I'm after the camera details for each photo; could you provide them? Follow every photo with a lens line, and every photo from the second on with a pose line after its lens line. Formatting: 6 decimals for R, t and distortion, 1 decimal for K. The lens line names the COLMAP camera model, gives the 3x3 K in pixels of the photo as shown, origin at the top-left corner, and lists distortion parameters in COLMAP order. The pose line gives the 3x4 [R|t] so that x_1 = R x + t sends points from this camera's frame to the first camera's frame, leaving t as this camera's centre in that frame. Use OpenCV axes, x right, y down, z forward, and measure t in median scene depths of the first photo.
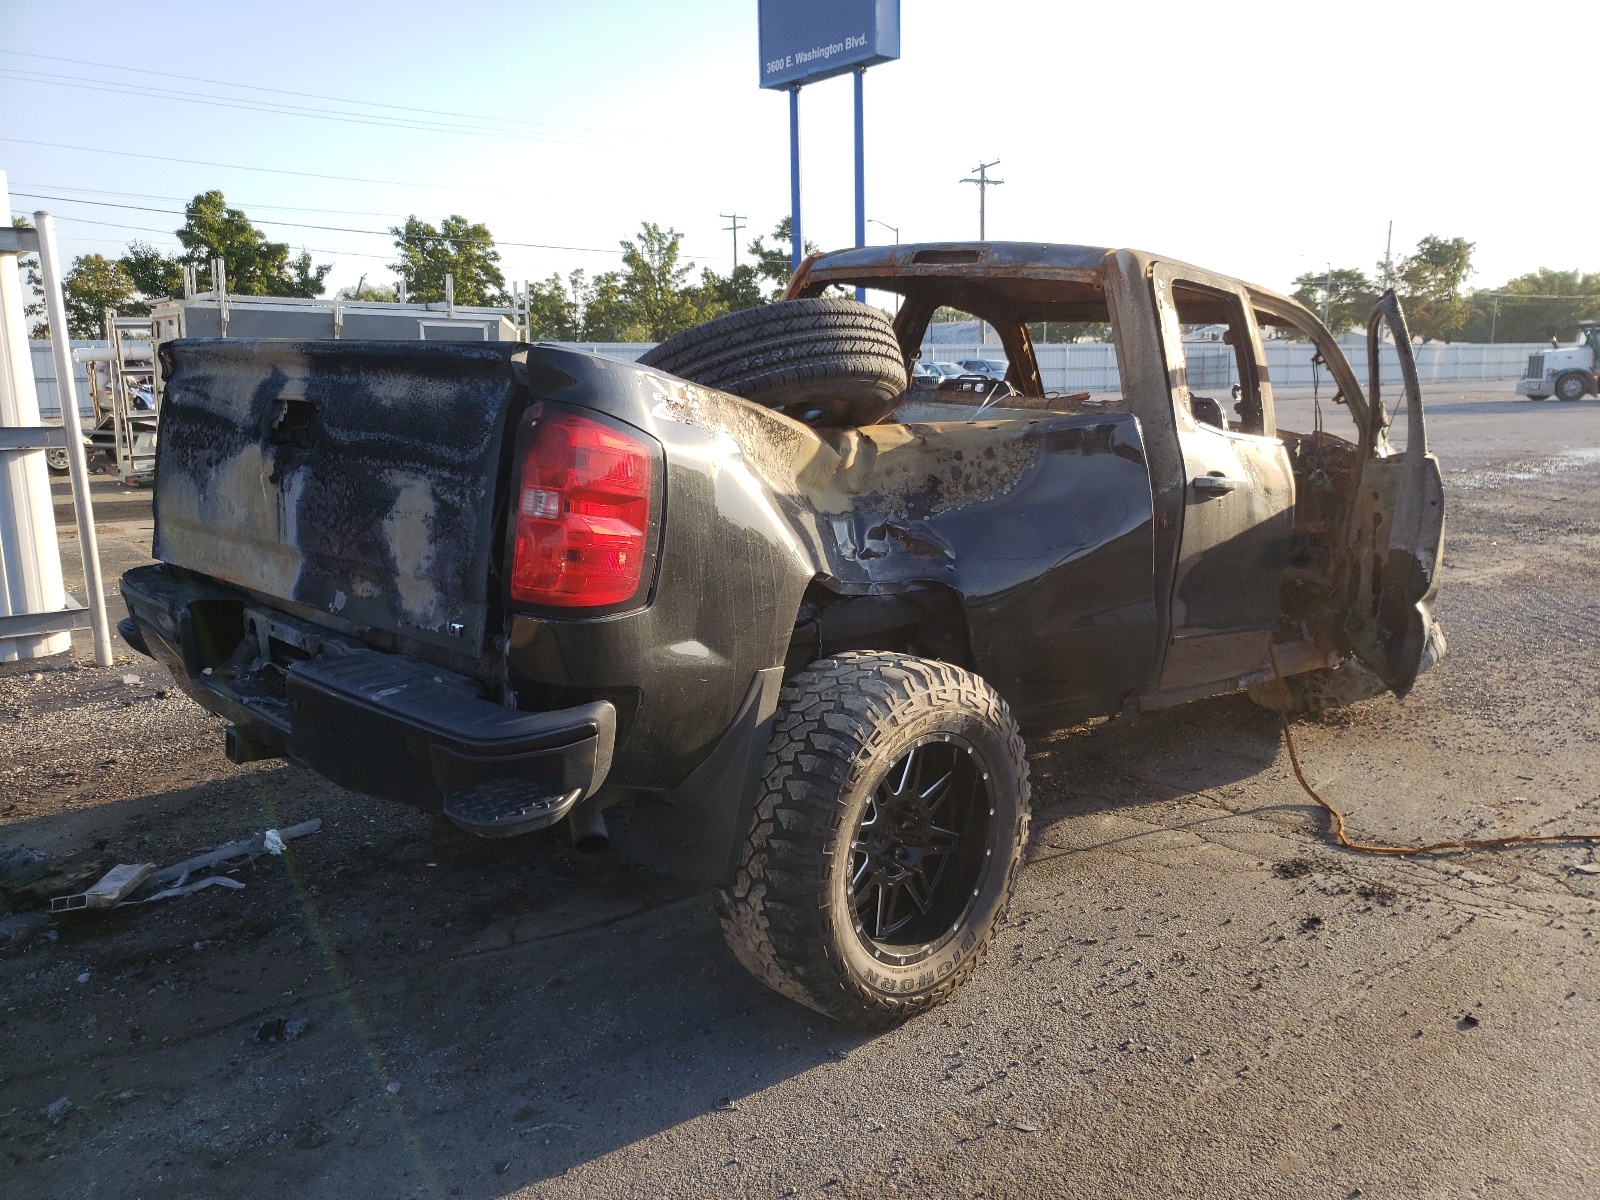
lens RADIAL K [[1196.4, 0, 806.3], [0, 1196.4, 599.2], [0, 0, 1]] dist [-0.000898, 0.000268]
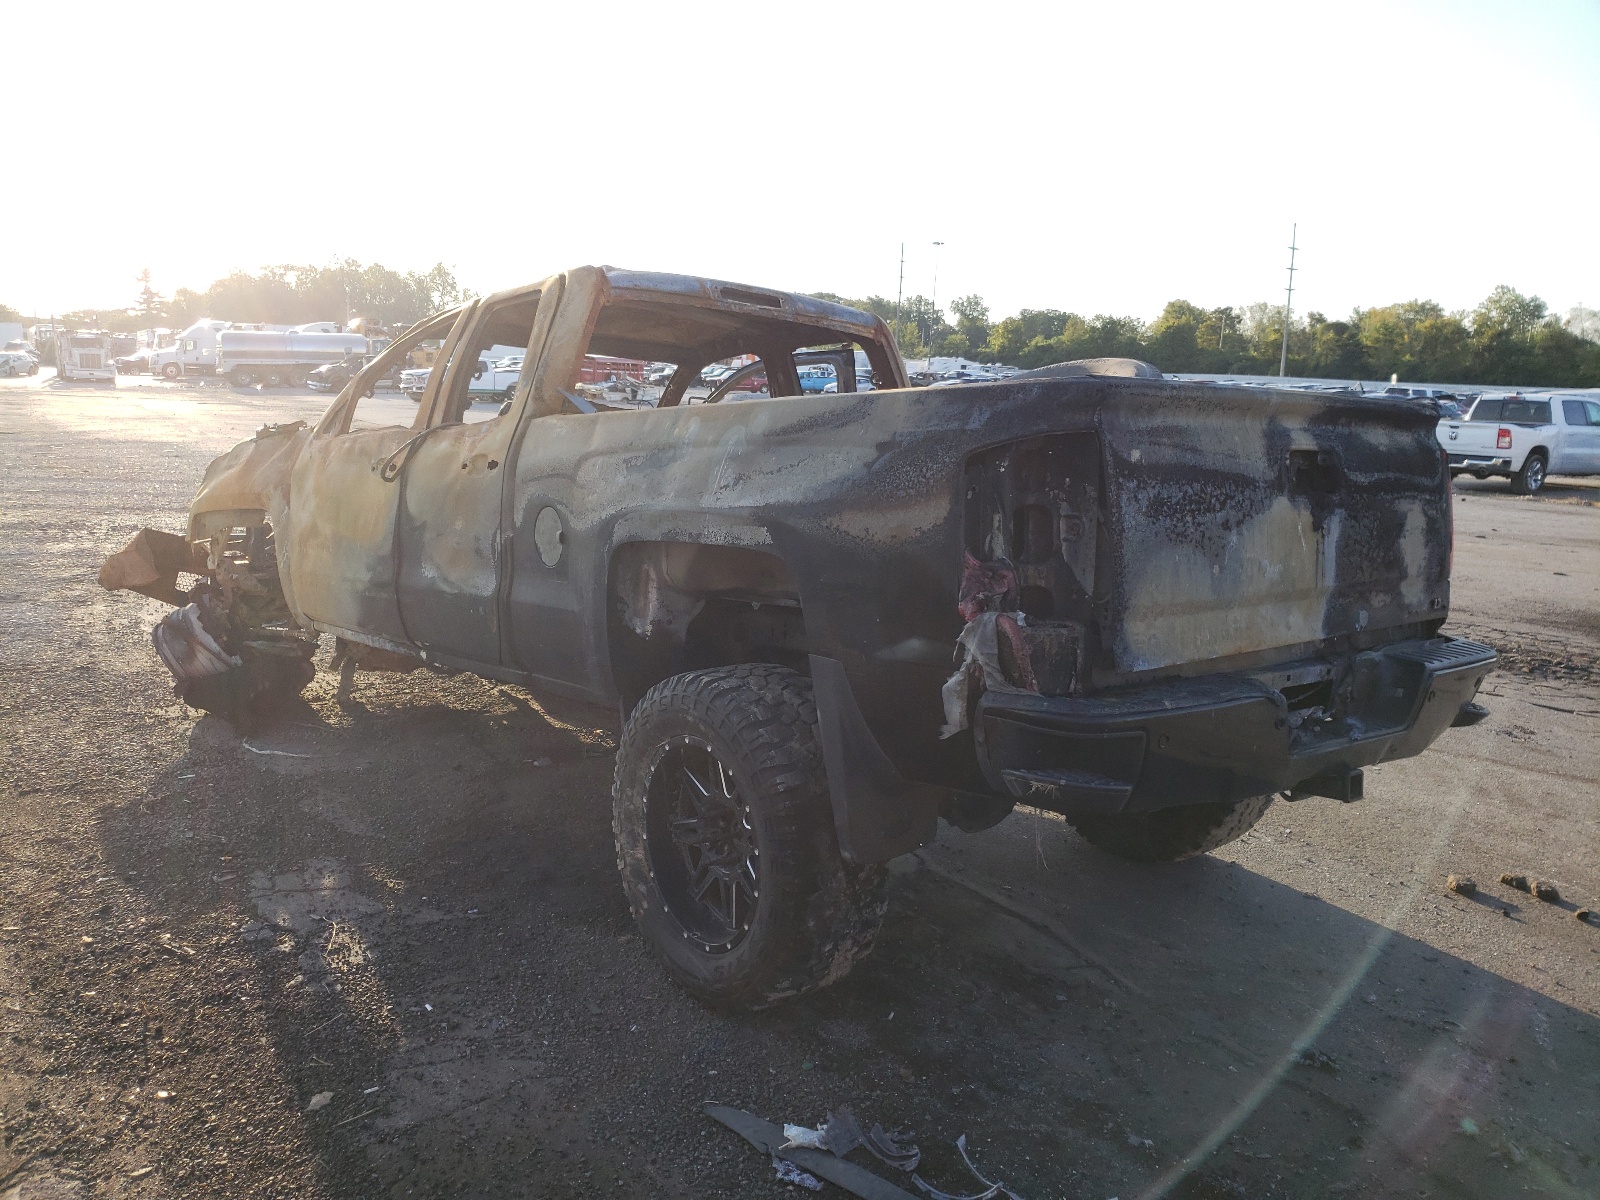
lens RADIAL K [[1196.4, 0, 805.3], [0, 1196.4, 599.8], [0, 0, 1]] dist [-0.000898, 0.000268]
pose [[0.149822, -0.162339, 0.975295, -1.482994], [0.158717, 0.977585, 0.138338, -0.244161], [-0.975890, 0.134069, 0.172230, 1.223453]]
